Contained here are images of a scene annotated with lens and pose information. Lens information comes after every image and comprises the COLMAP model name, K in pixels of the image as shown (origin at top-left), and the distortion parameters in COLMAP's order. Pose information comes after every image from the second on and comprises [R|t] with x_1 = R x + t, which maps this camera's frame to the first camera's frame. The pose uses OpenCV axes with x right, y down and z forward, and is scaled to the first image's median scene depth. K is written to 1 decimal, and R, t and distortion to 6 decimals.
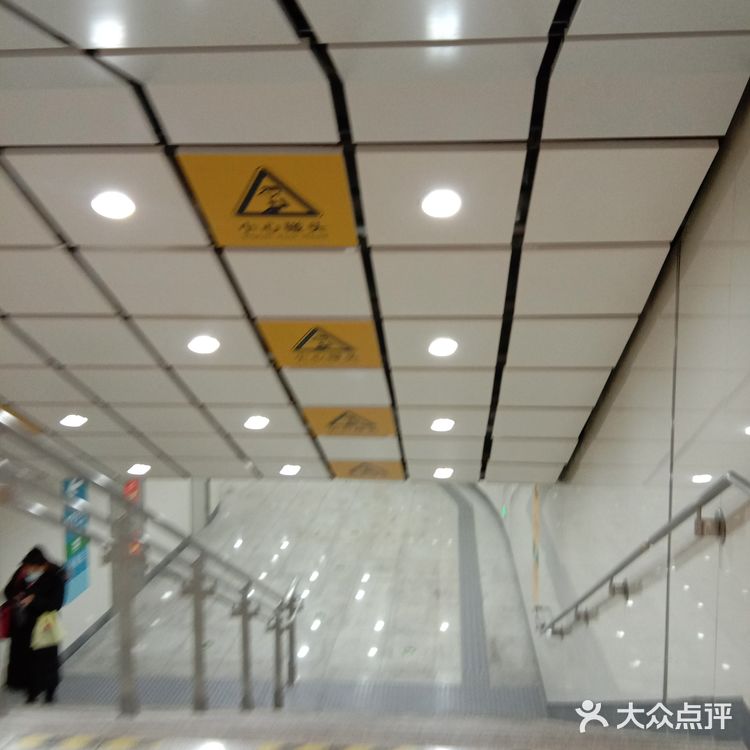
lens RADIAL K [[808.9, 0, 375.0], [0, 808.9, 375.0], [0, 0, 1]] dist [0.067174, 0.006476]
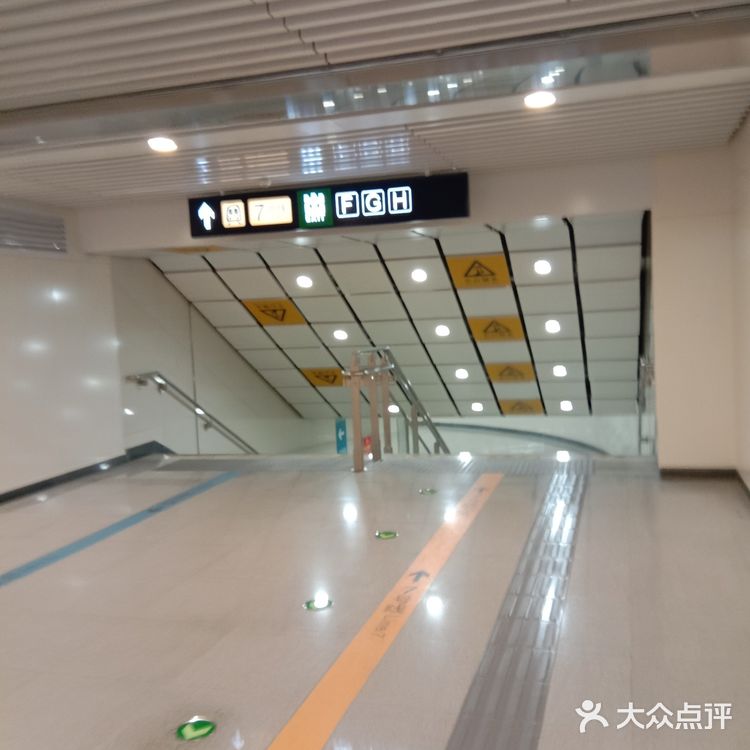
lens RADIAL K [[808.9, 0, 375.0], [0, 808.9, 375.0], [0, 0, 1]] dist [0.067174, 0.006476]
pose [[0.980310, -0.030852, -0.195039, 0.036608], [0.025591, 0.999239, -0.029439, 0.140571], [0.195799, 0.023868, 0.980354, -1.189205]]
